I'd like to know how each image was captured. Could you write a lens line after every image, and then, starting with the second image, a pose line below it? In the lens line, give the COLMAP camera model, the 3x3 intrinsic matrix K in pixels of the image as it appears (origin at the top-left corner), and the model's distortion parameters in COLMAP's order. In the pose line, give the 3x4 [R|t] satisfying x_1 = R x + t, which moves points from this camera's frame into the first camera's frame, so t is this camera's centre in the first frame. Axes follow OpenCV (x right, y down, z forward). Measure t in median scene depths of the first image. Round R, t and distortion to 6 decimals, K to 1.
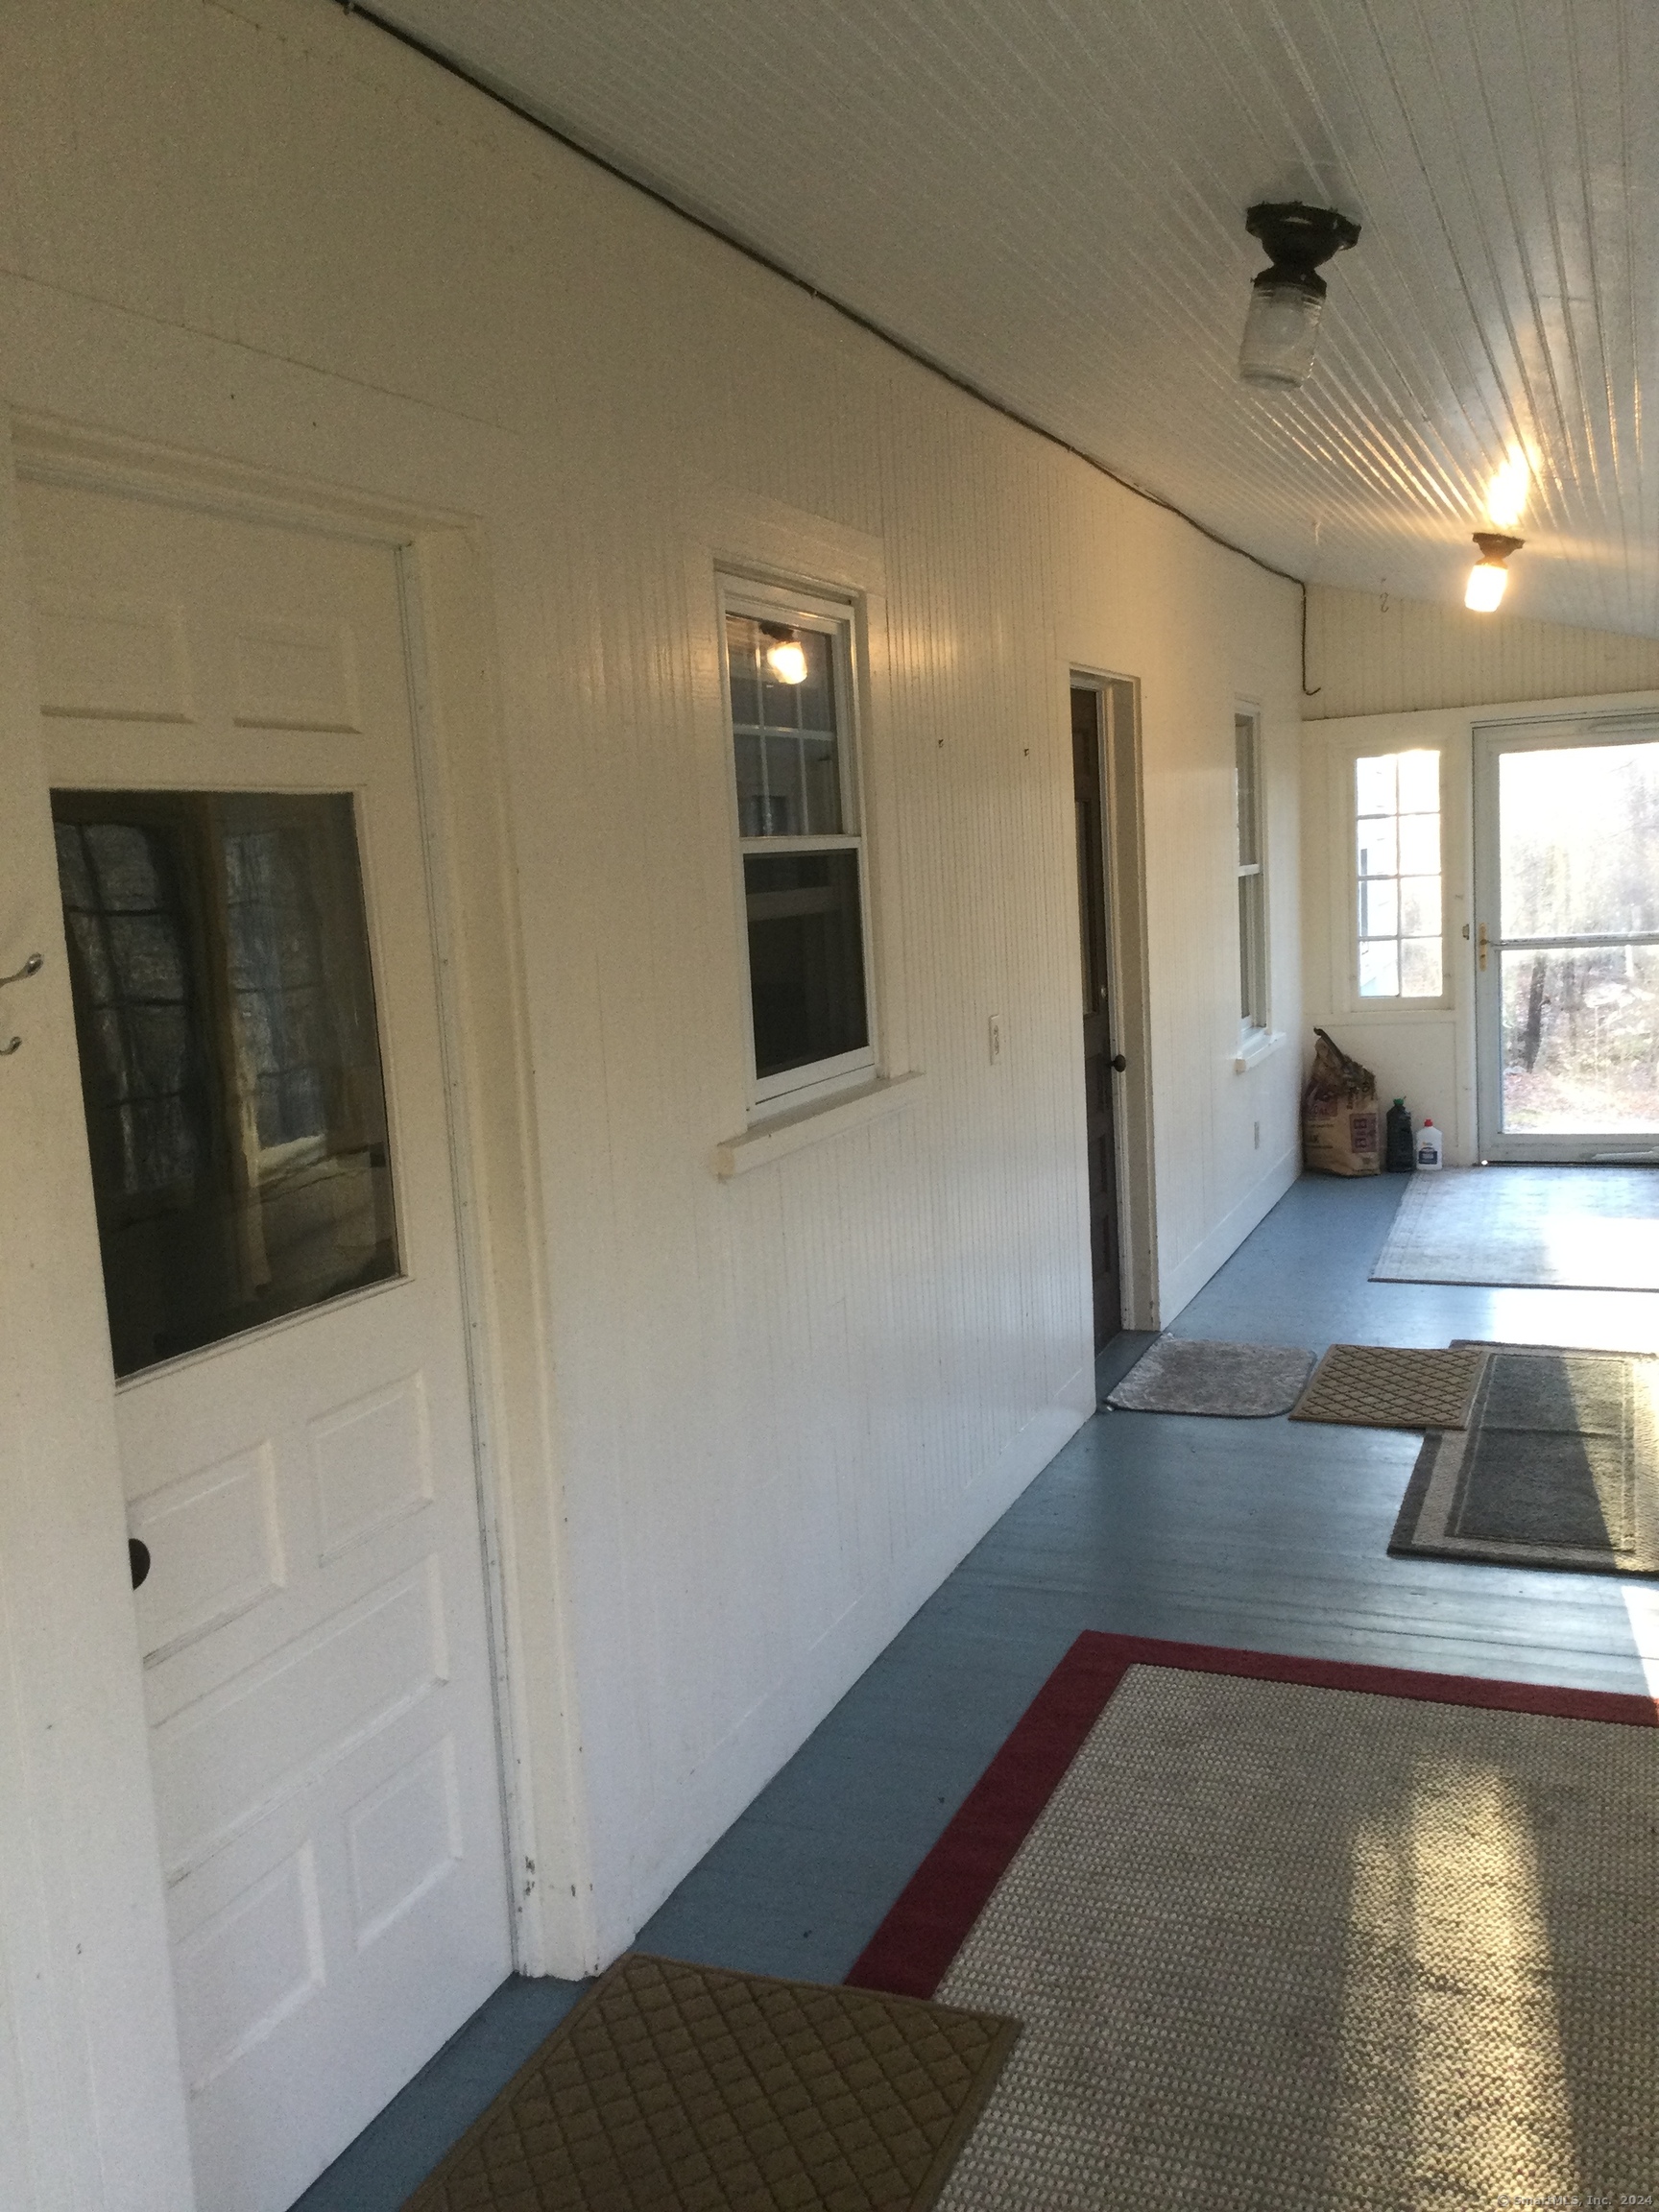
lens RADIAL K [[1975.3, 0, 829.5], [0, 1975.3, 1106.0], [0, 0, 1]] dist [0.147456, -0.257141]
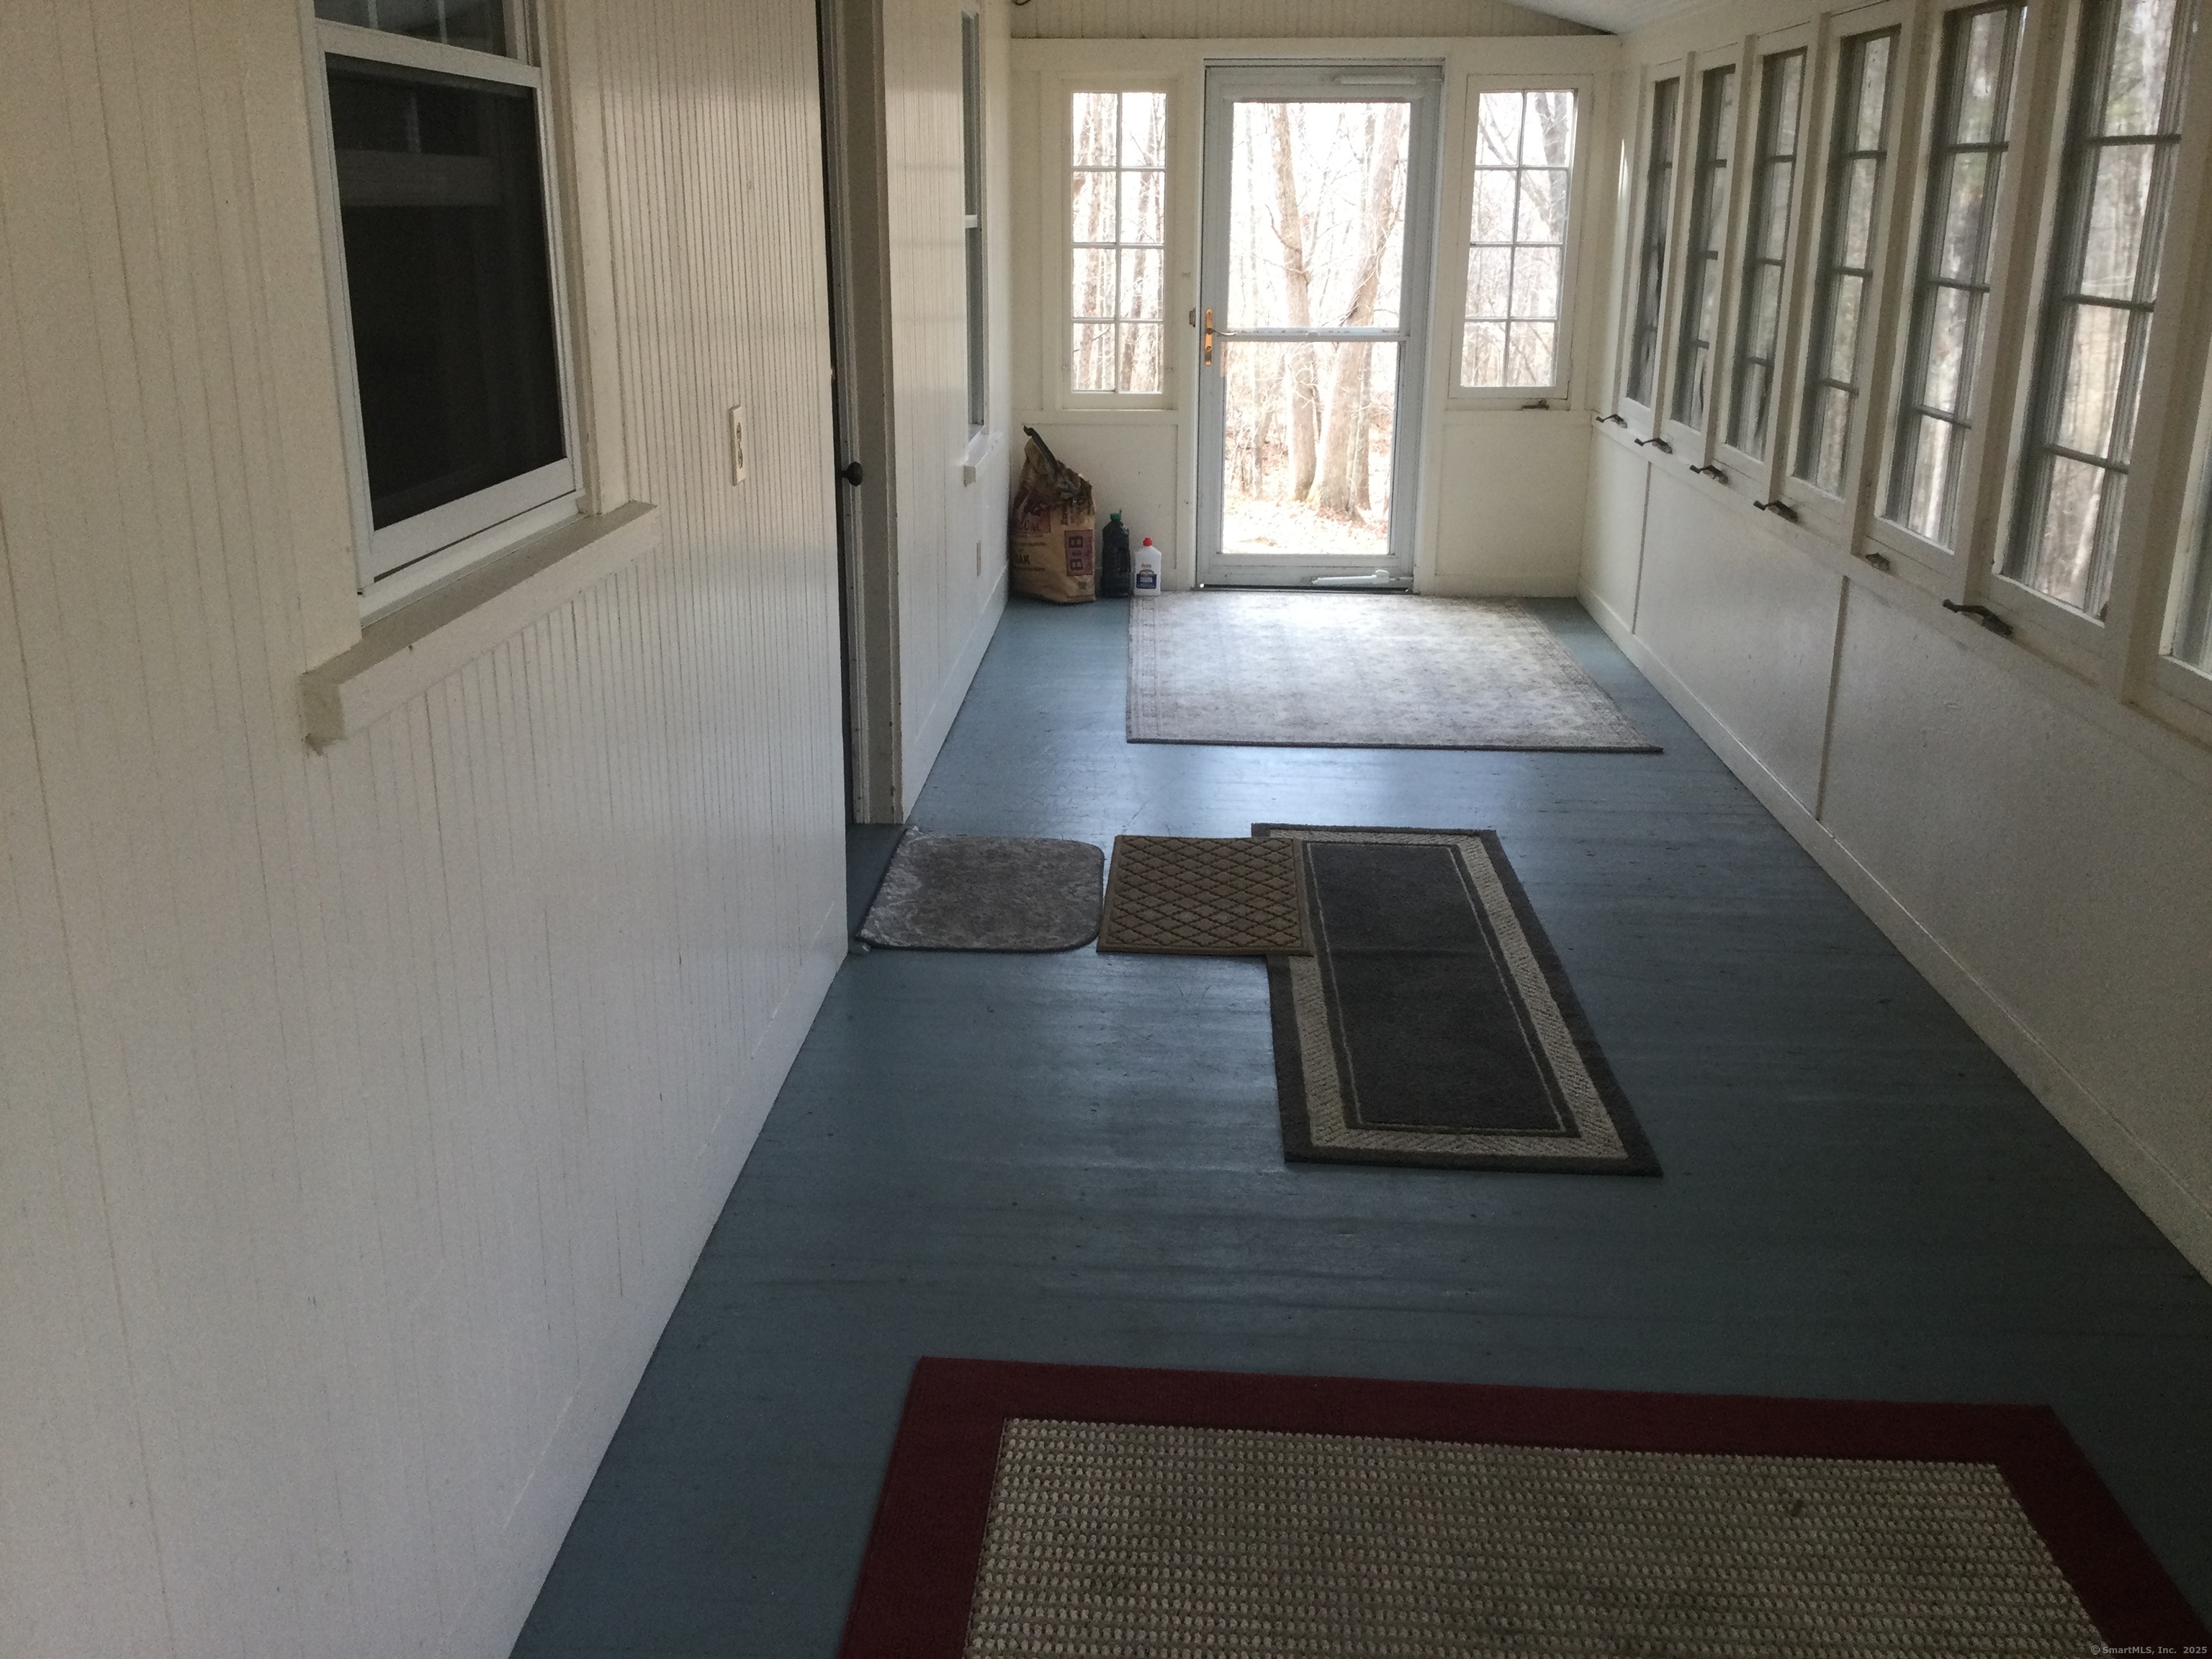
lens RADIAL K [[2002.1, 0, 1107.3], [0, 2002.1, 820.3], [0, 0, 1]] dist [0.144347, -0.258522]
pose [[0.942557, -0.037619, 0.331919, -0.021335], [-0.016201, 0.987321, 0.157907, -0.015260], [-0.333651, -0.154214, 0.929997, 0.266727]]
